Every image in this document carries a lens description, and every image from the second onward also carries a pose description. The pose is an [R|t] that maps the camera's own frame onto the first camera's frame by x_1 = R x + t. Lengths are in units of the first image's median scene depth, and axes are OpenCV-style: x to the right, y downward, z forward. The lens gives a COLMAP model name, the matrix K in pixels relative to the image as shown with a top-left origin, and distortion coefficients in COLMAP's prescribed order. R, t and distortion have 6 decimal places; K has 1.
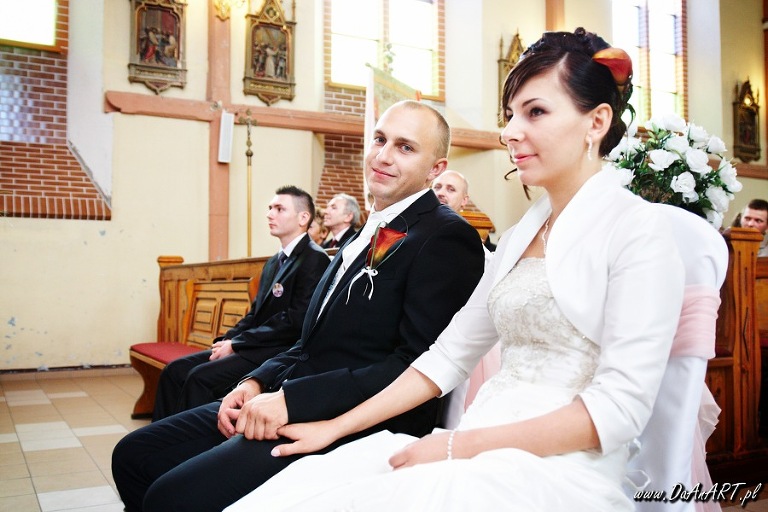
lens RADIAL K [[829.4, 0, 384.0], [0, 829.4, 256.0], [0, 0, 1]] dist [-0.008522, -0.012881]
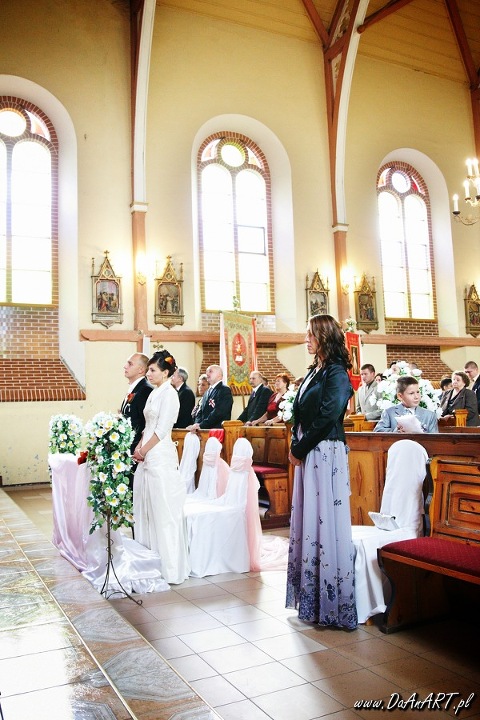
lens RADIAL K [[618.8, 0, 240.0], [0, 618.8, 360.0], [0, 0, 1]] dist [-0.062895, -0.000540]
pose [[0.998415, -0.042319, -0.037096, 0.058428], [0.040165, 0.997566, -0.057003, -0.034274], [0.039418, 0.055423, 0.997685, -0.309071]]
